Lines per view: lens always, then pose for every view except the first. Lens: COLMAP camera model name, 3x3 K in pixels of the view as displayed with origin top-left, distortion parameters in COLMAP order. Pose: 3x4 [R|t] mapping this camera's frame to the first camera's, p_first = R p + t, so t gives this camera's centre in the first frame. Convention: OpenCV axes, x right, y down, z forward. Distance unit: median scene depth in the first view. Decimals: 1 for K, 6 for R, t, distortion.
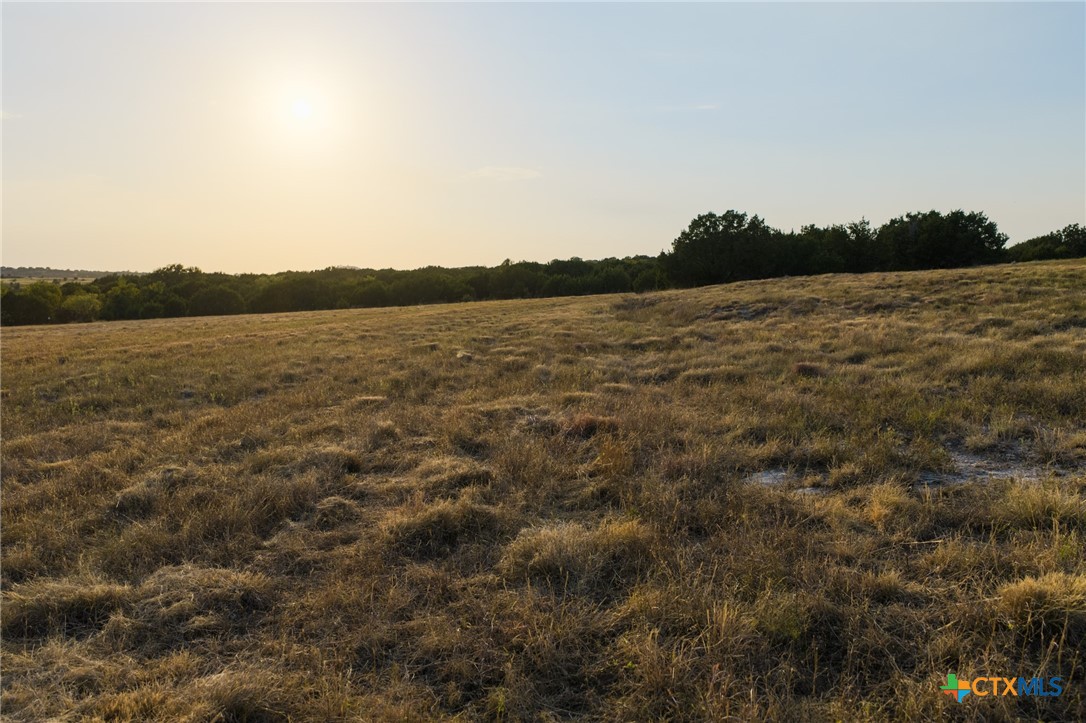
lens RADIAL K [[896.5, 0, 543.0], [0, 896.5, 361.5], [0, 0, 1]] dist [0.013524, -0.029254]
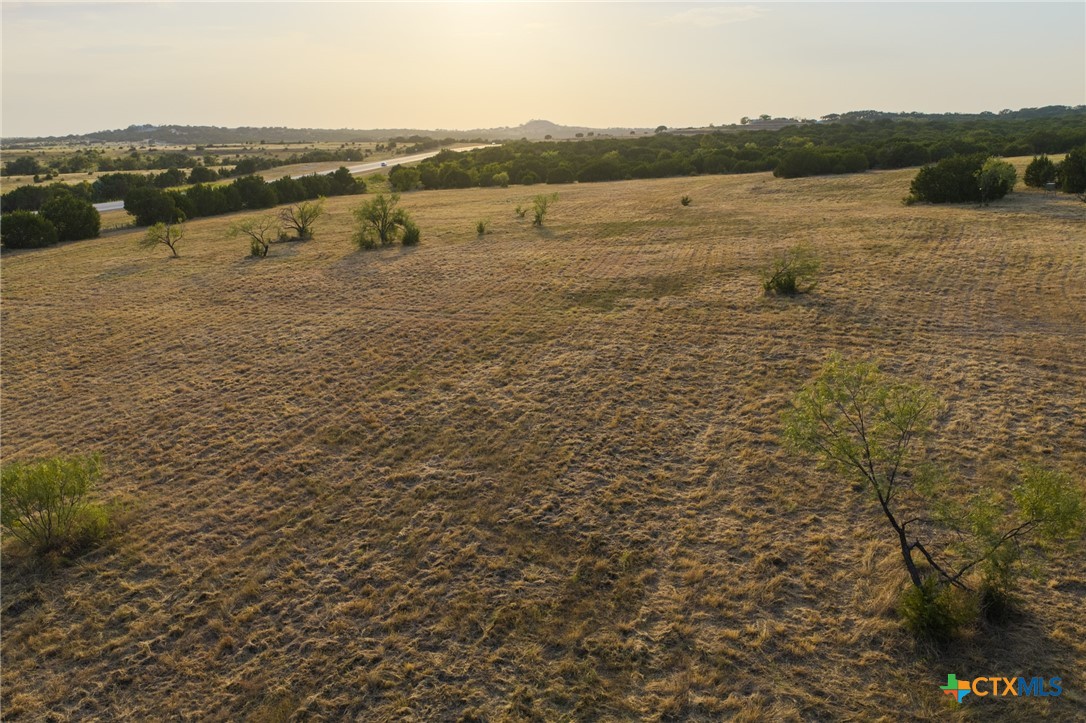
lens RADIAL K [[896.5, 0, 543.0], [0, 896.5, 361.5], [0, 0, 1]] dist [0.013524, -0.029254]
pose [[0.979636, 0.037903, -0.197173, -0.005017], [-0.005714, 0.986886, 0.161317, 0.016761], [0.200702, -0.156905, 0.967005, -0.885247]]
